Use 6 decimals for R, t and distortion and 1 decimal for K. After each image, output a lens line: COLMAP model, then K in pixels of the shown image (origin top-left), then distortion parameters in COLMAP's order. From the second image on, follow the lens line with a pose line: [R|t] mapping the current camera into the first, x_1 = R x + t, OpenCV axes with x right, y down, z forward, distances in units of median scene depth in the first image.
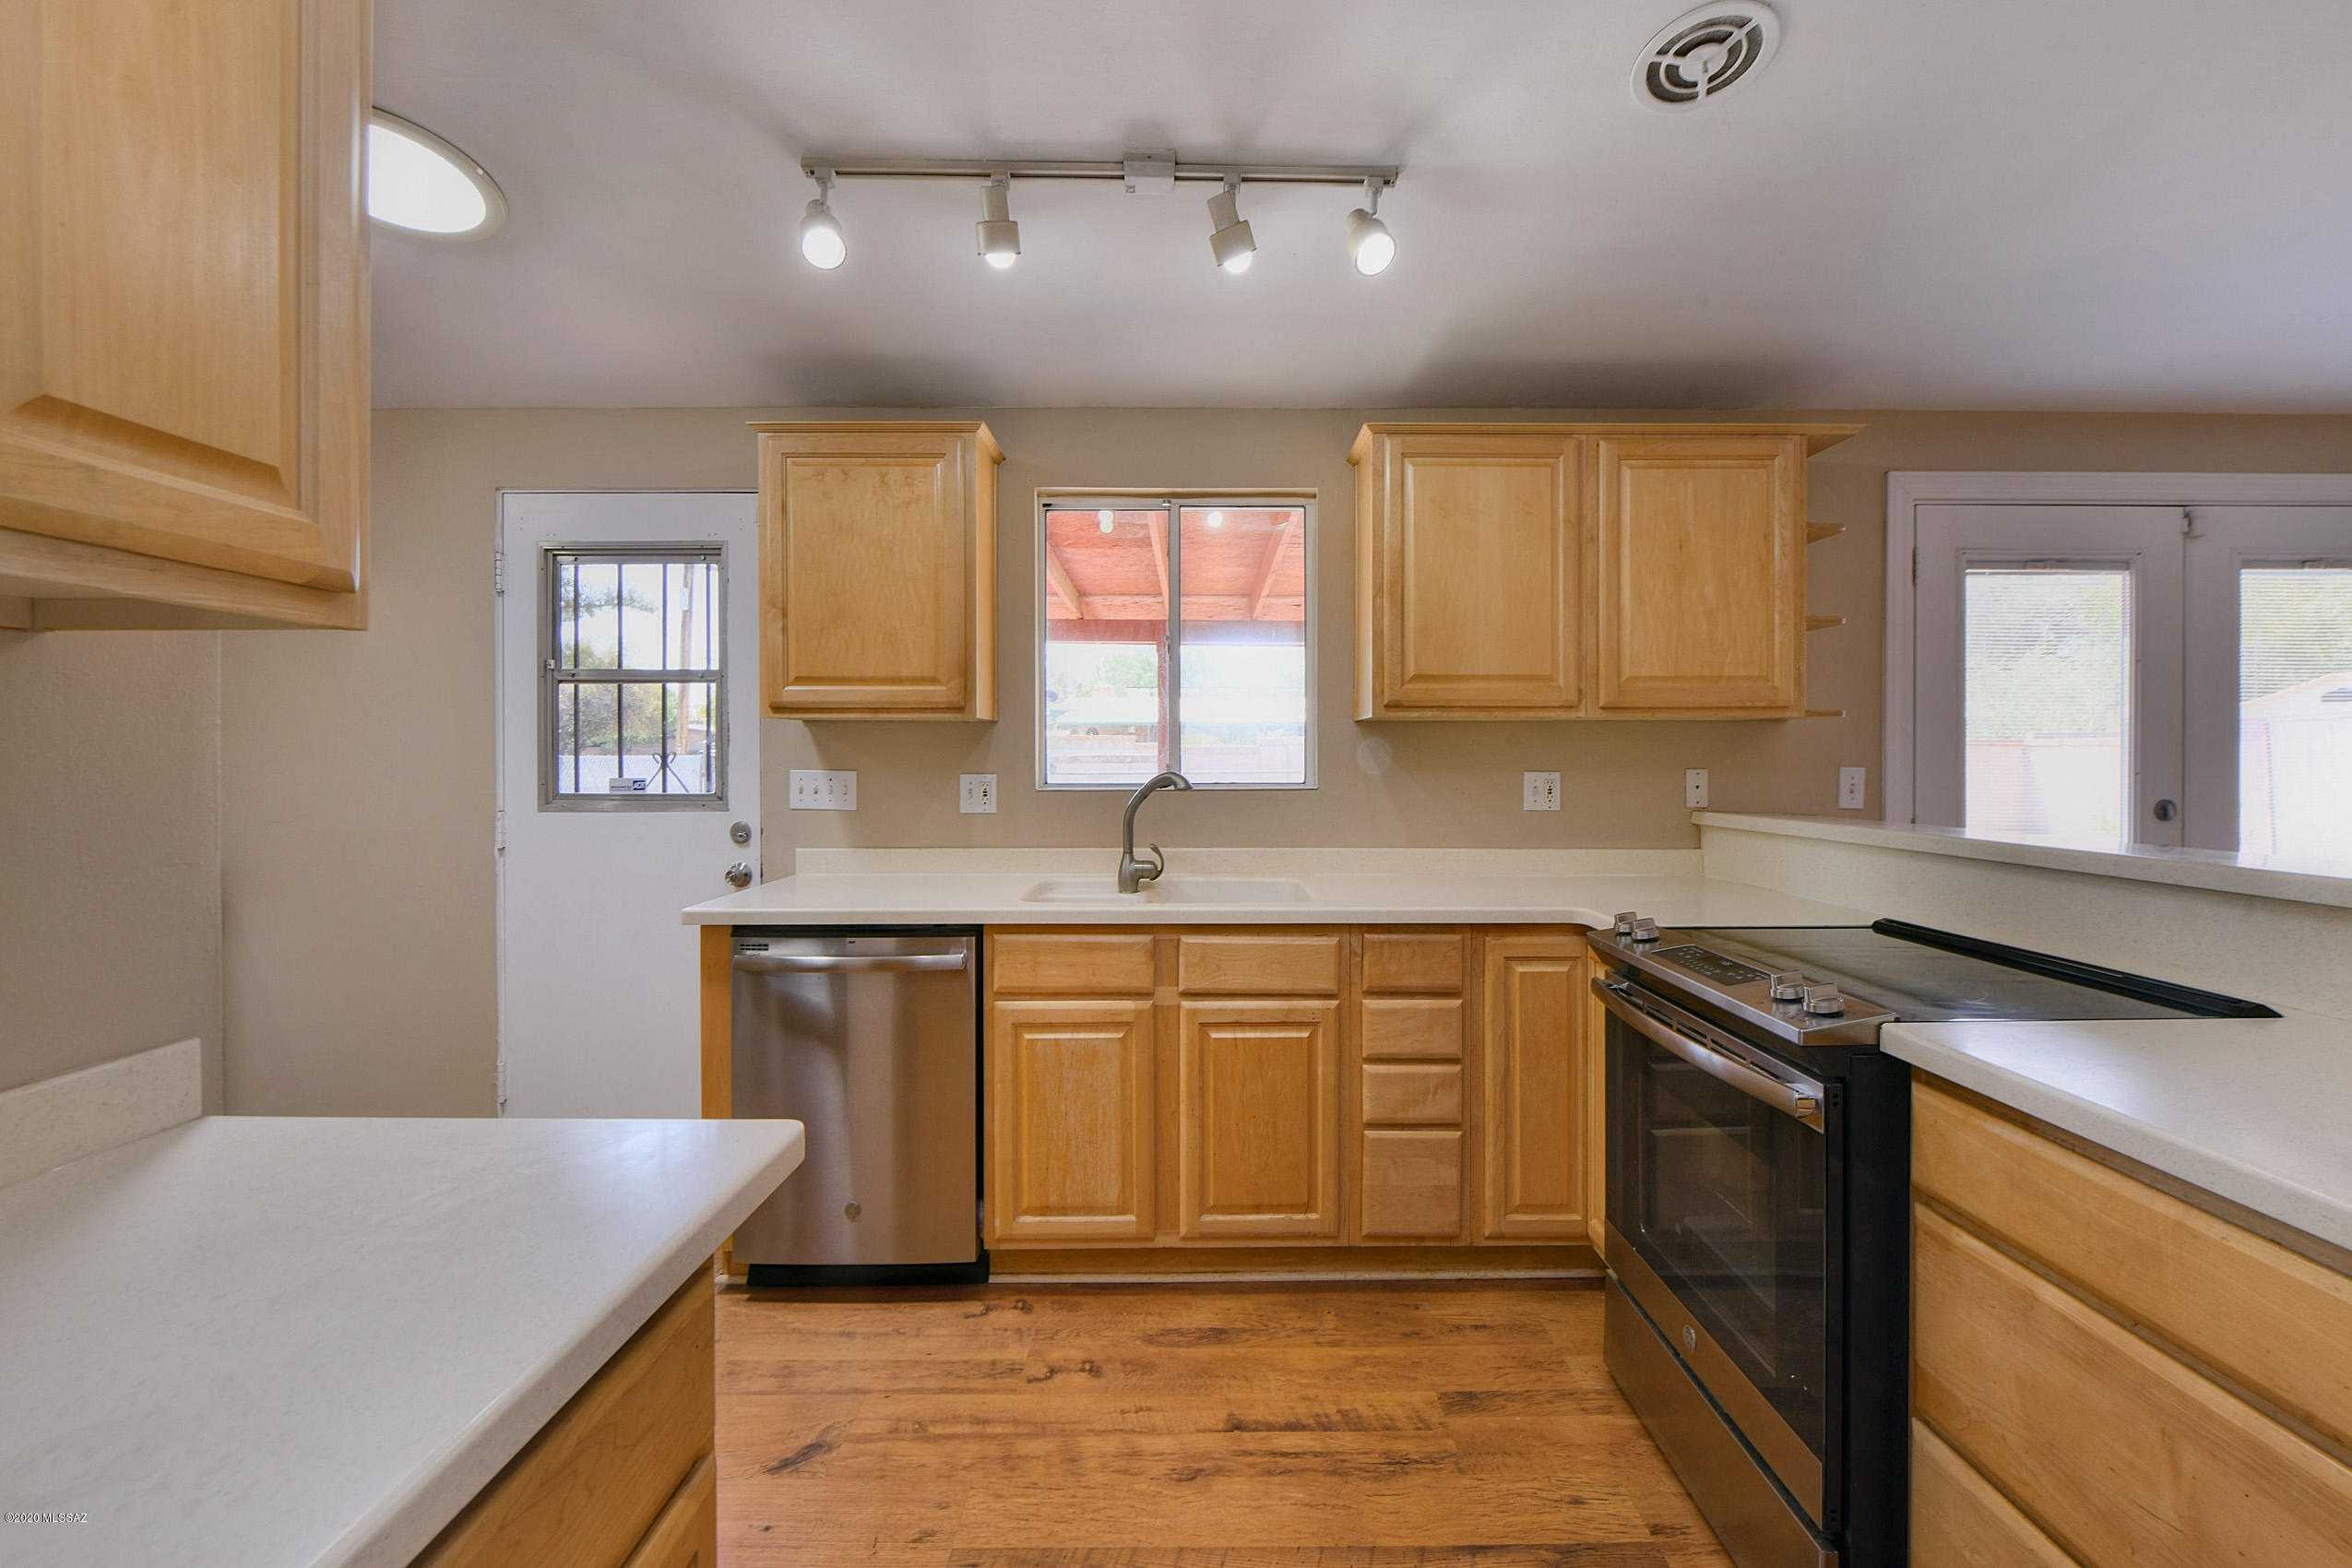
lens RADIAL K [[1027.3, 0, 1175.5], [0, 1027.3, 762.6], [0, 0, 1]] dist [-0.004234, -0.000411]
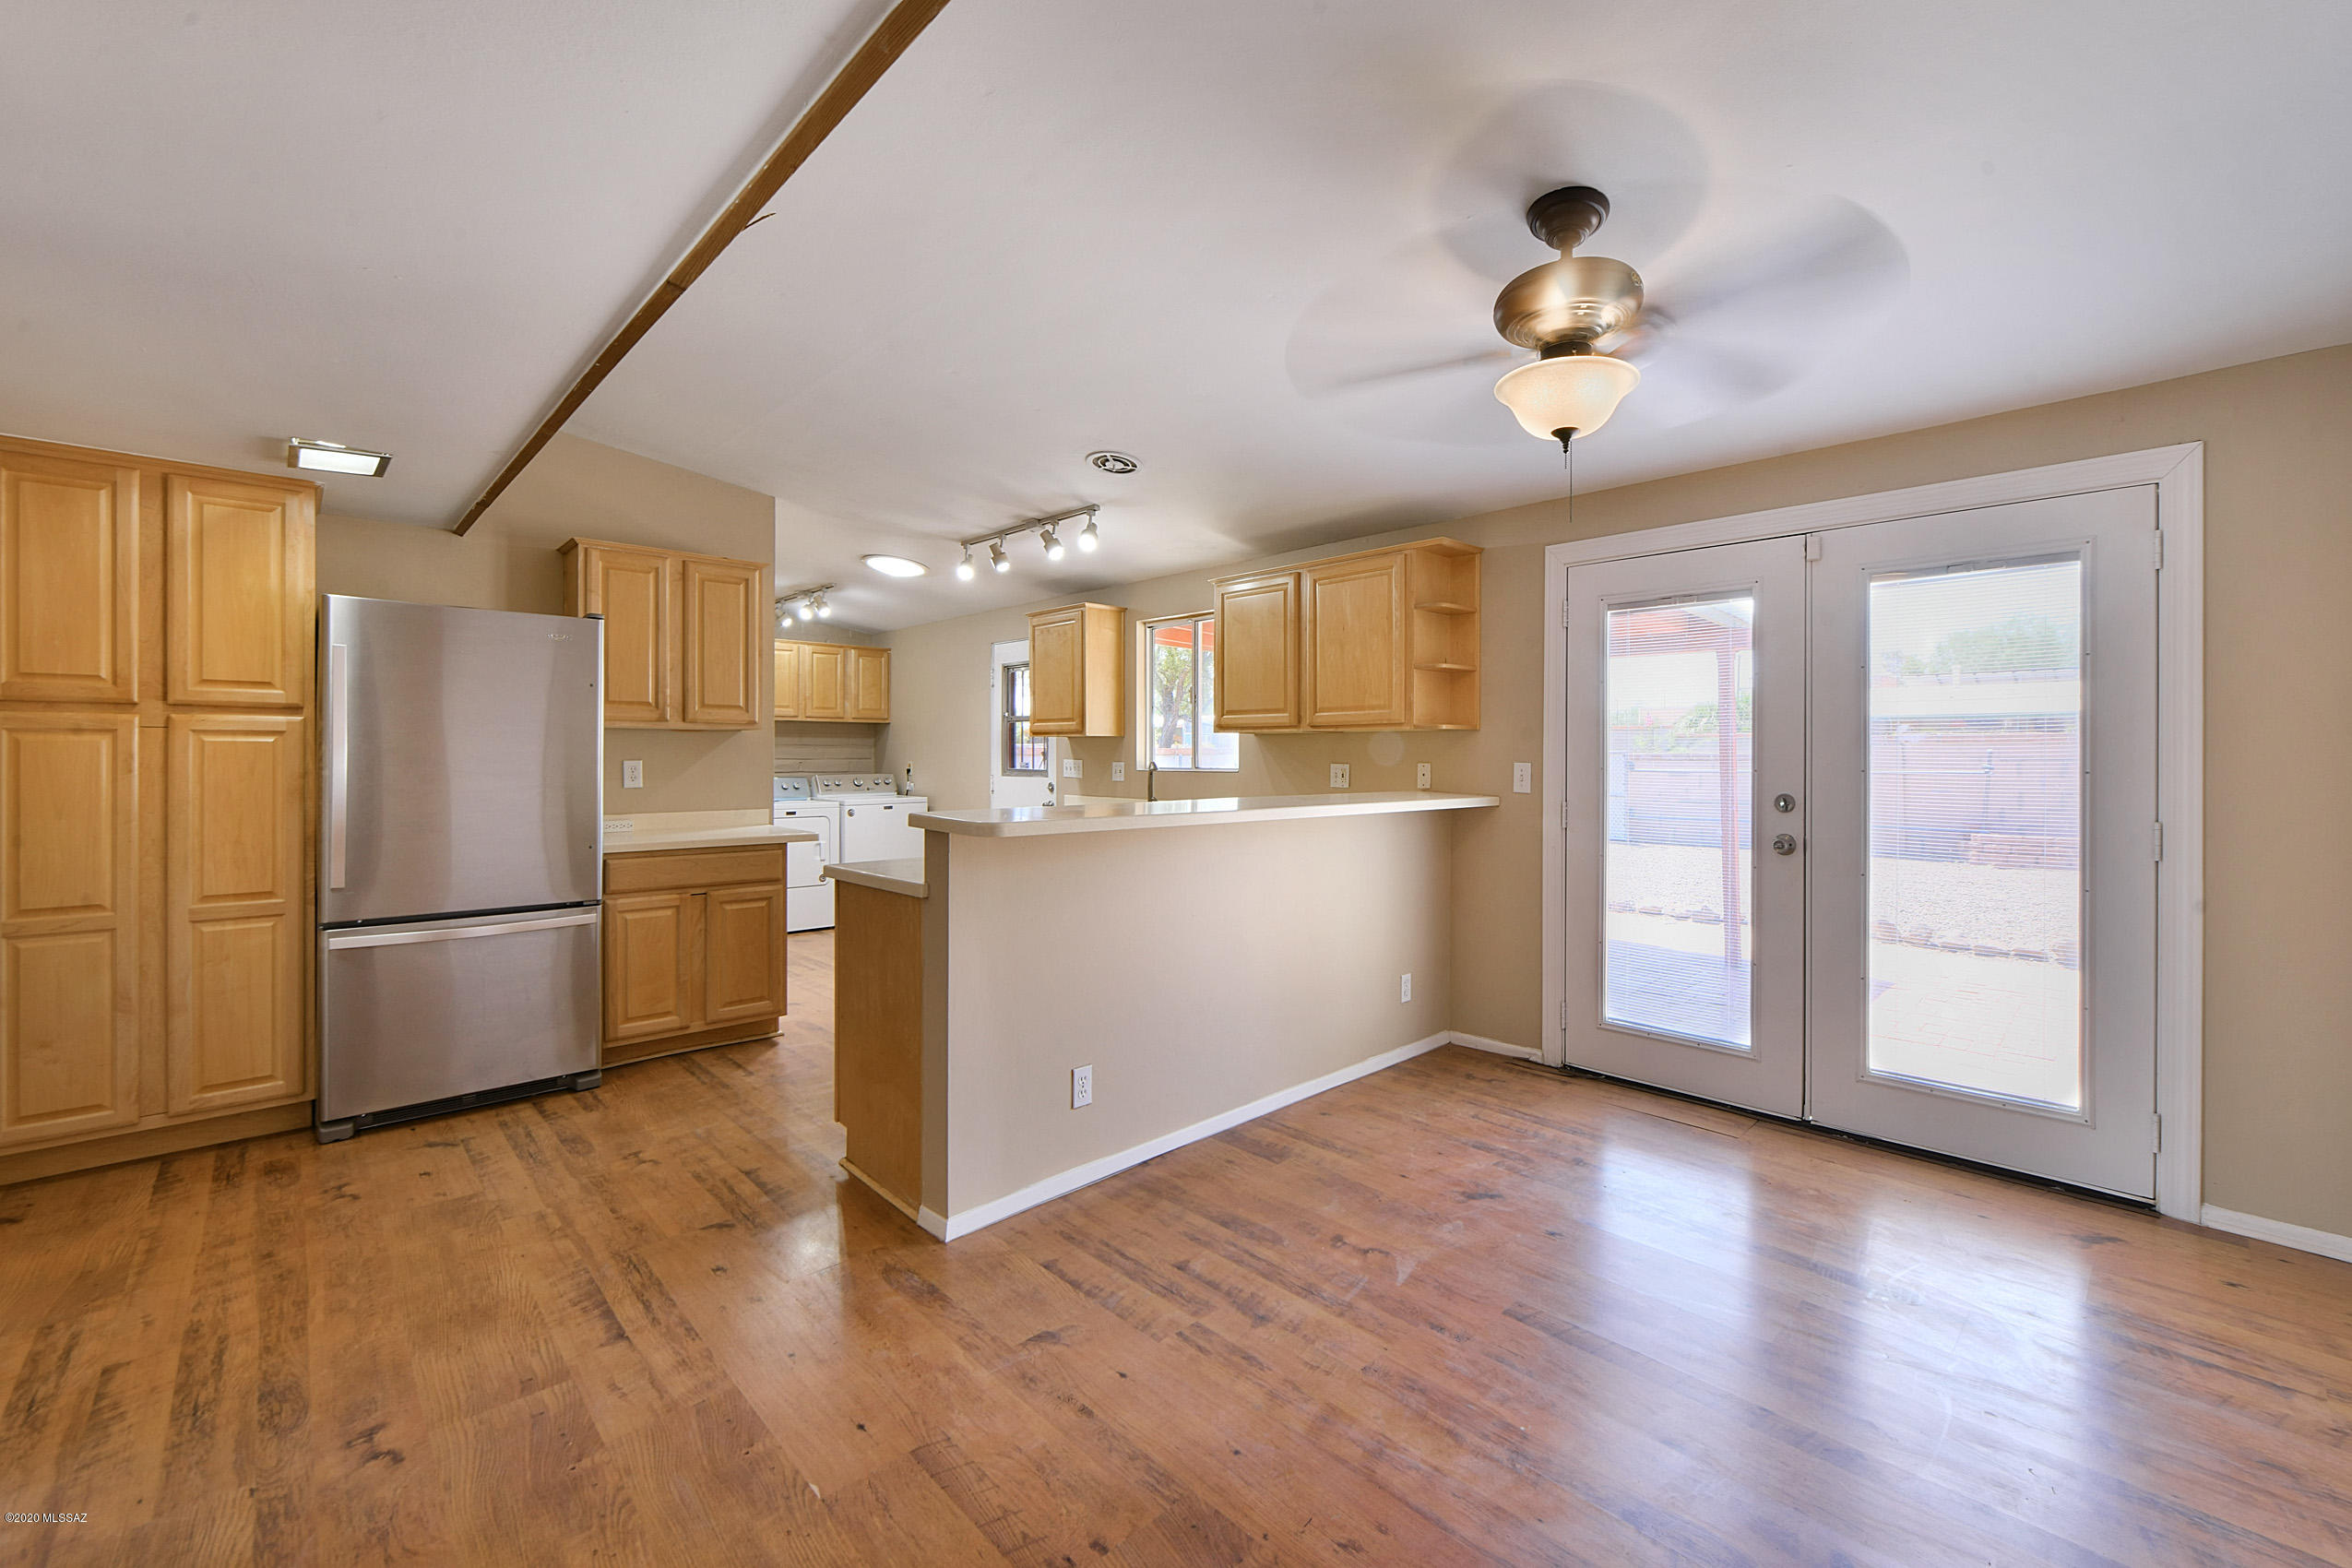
lens RADIAL K [[979.9, 0, 1167.5], [0, 979.9, 757.1], [0, 0, 1]] dist [-0.002966, -0.000566]
pose [[0.668698, 0.005347, -0.743515, 1.658954], [-0.006306, 0.999979, 0.001520, -0.002926], [0.743507, 0.003672, 0.668718, -0.303770]]
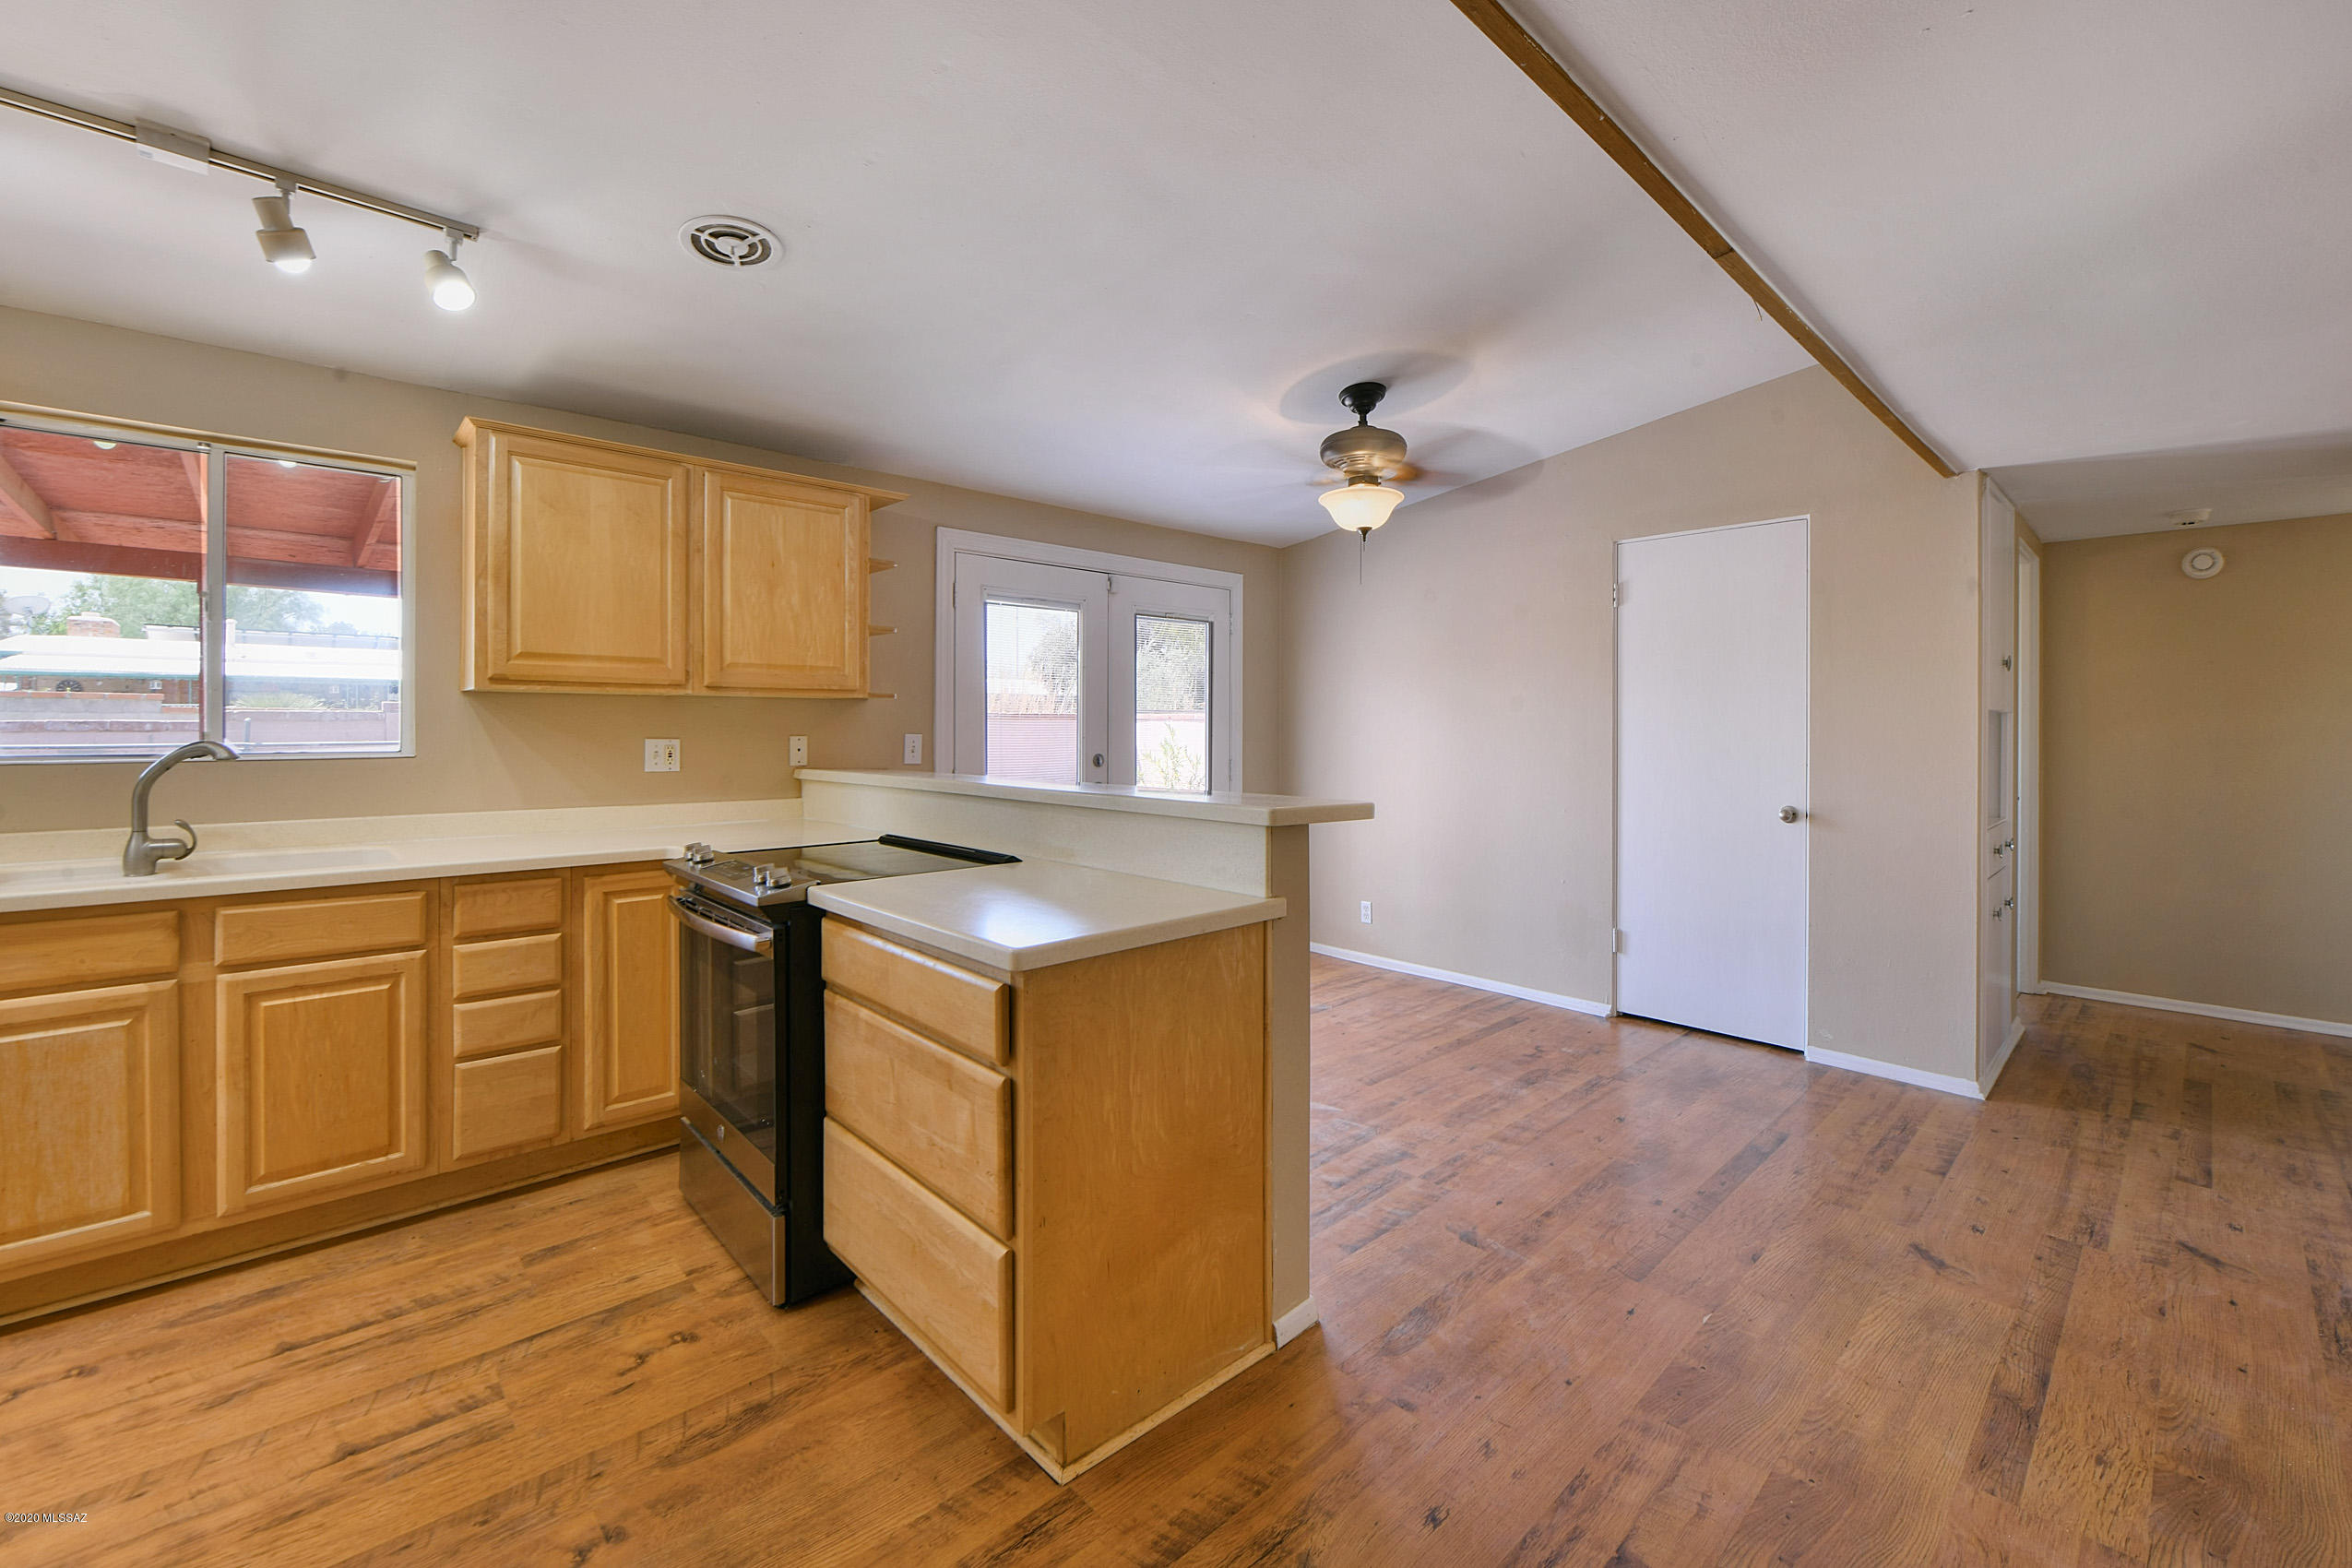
lens RADIAL K [[997.1, 0, 1261.5], [0, 997.1, 726.8], [0, 0, 1]] dist [-0.008477, -0.000160]
pose [[0.697058, 0.002426, 0.717010, 0.022975], [0.000774, 0.999991, -0.004136, 0.000605], [-0.717014, 0.003438, 0.697050, -0.355751]]
